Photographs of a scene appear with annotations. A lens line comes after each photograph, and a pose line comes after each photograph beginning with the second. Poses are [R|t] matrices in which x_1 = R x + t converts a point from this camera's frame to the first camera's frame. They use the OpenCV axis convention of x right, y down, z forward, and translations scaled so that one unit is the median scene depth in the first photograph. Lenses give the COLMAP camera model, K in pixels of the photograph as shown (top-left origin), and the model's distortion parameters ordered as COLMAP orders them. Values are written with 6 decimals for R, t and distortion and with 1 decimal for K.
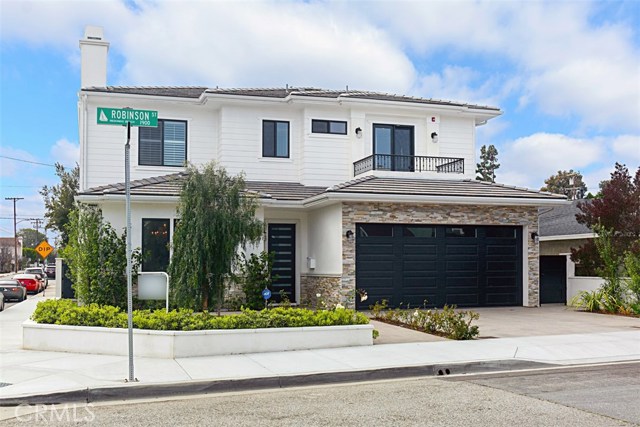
lens RADIAL K [[721.3, 0, 323.9], [0, 721.3, 243.8], [0, 0, 1]] dist [-0.072531, 0.000000]
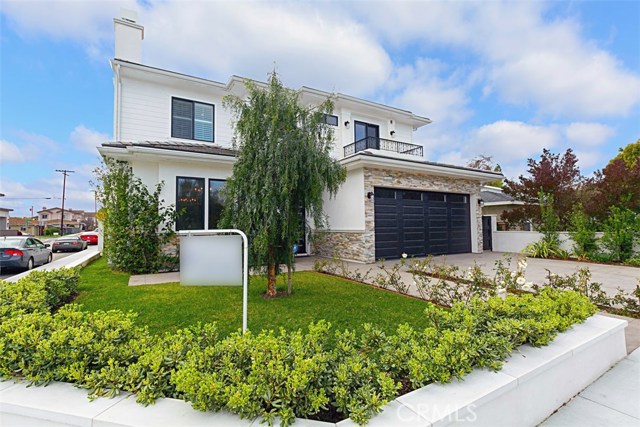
lens RADIAL K [[296.7, 0, 313.4], [0, 296.7, 209.4], [0, 0, 1]] dist [-0.000728, -0.000050]
pose [[0.977833, 0.007496, 0.209250, -0.150548], [-0.003006, 0.999759, -0.021767, 0.019347], [-0.209363, 0.020656, 0.977620, 0.548312]]
